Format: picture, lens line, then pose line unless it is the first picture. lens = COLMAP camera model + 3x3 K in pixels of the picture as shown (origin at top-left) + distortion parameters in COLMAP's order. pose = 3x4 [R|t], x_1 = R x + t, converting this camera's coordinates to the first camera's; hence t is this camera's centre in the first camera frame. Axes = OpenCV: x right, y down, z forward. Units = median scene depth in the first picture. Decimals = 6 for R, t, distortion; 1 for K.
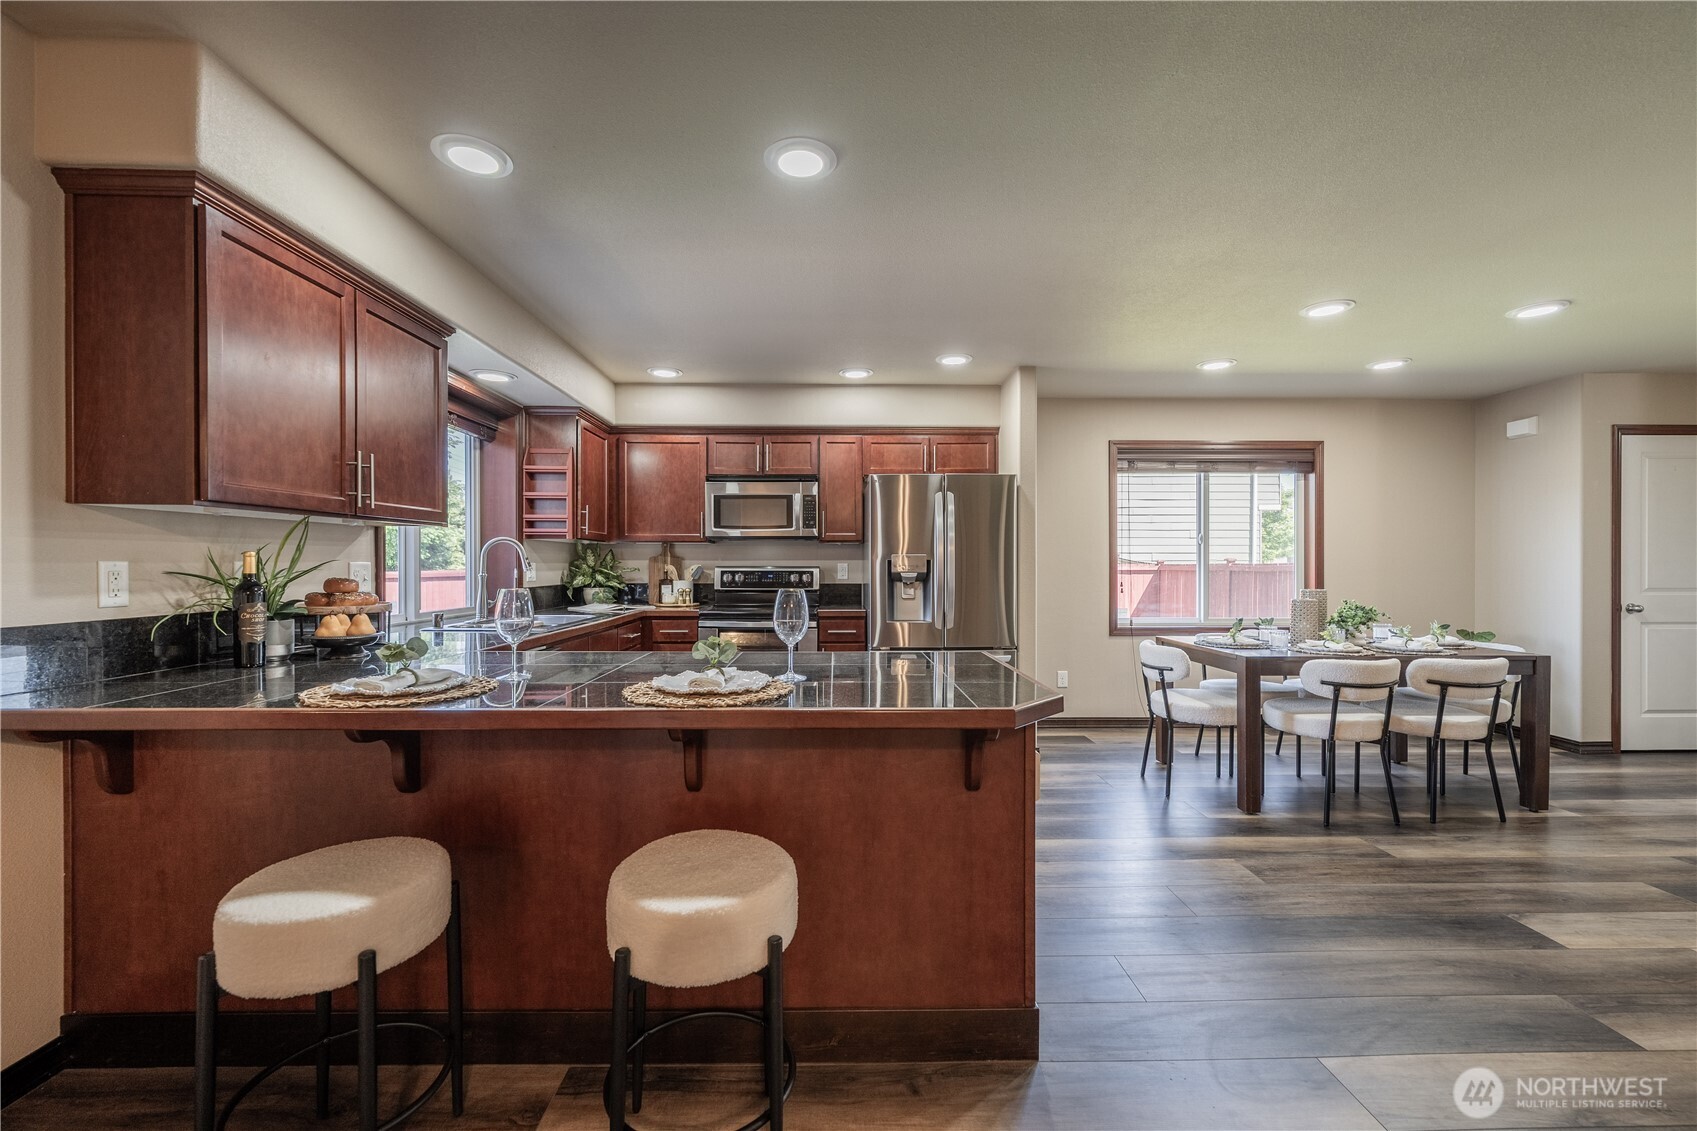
lens RADIAL K [[698.5, 0, 842.1], [0, 698.5, 573.4], [0, 0, 1]] dist [-0.003866, -0.000676]
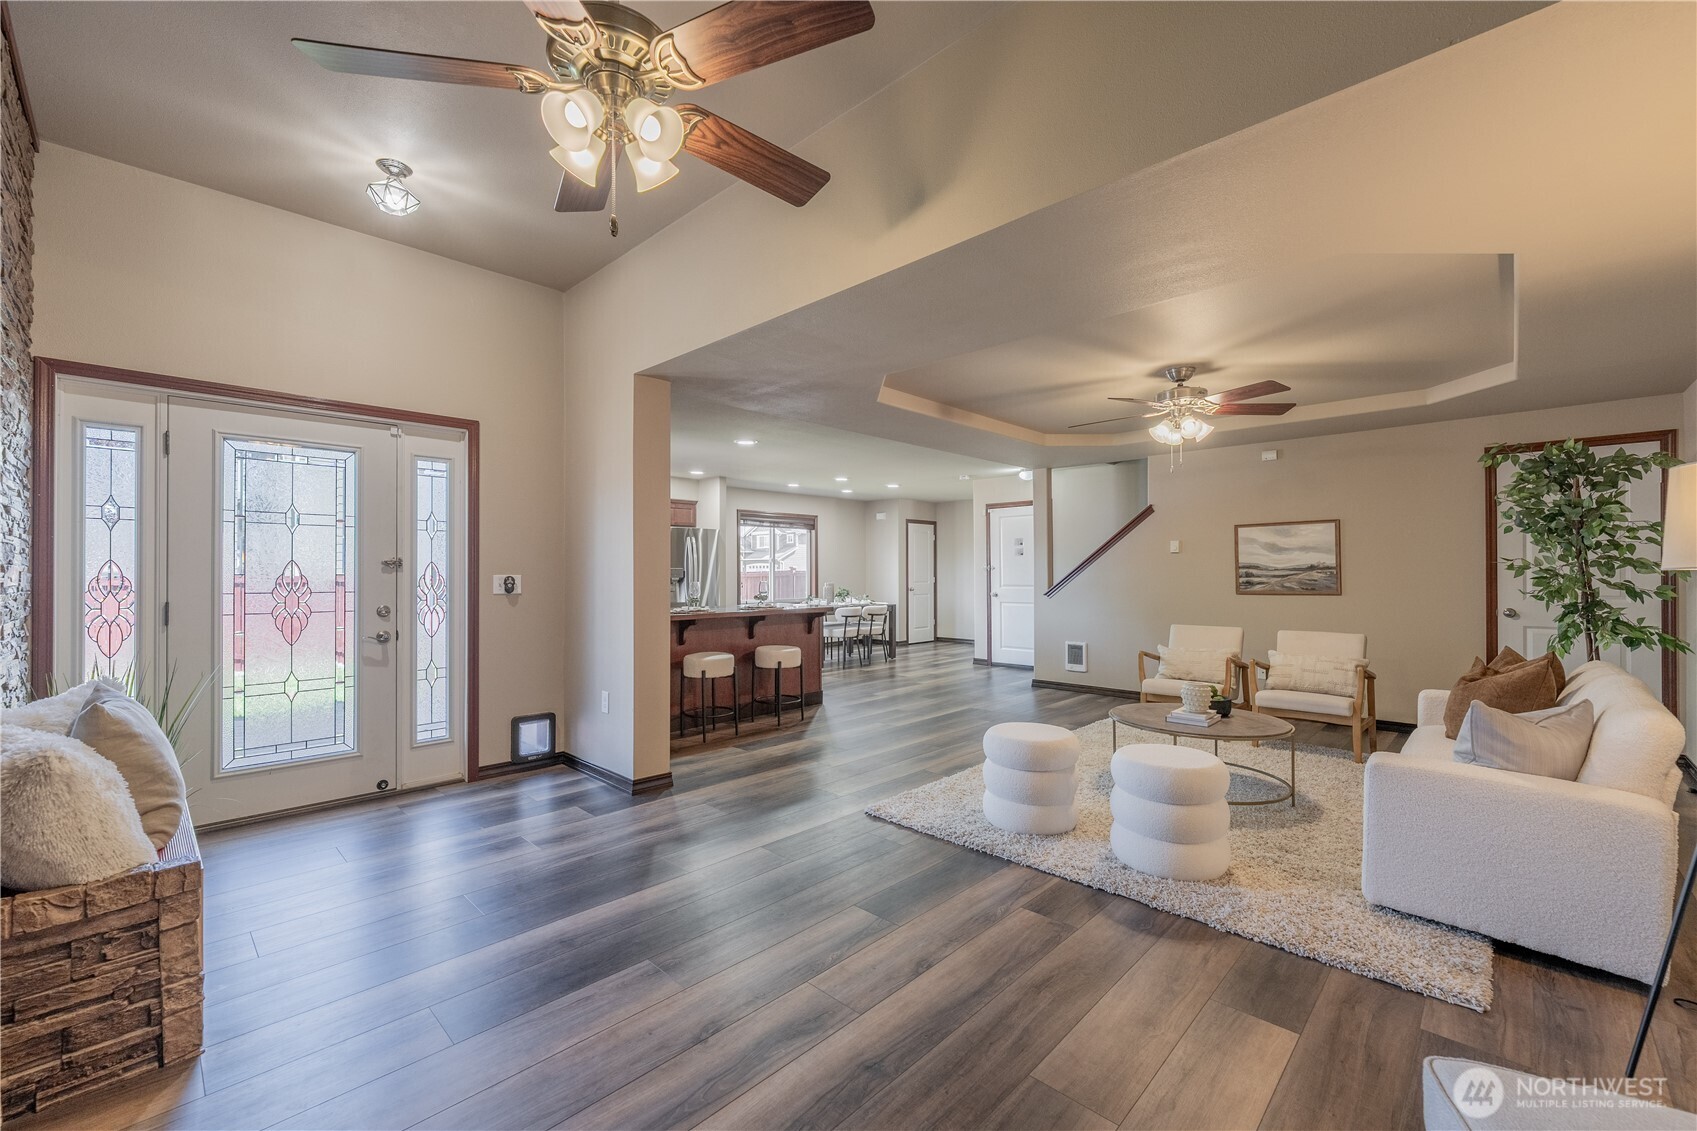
lens RADIAL K [[698.5, 0, 850.2], [0, 698.5, 568.2], [0, 0, 1]] dist [-0.003866, -0.000676]
pose [[0.703408, 0.003904, 0.710776, -0.867735], [0.009633, 0.999841, -0.015025, 0.008628], [-0.710721, 0.017415, 0.703258, -0.666097]]
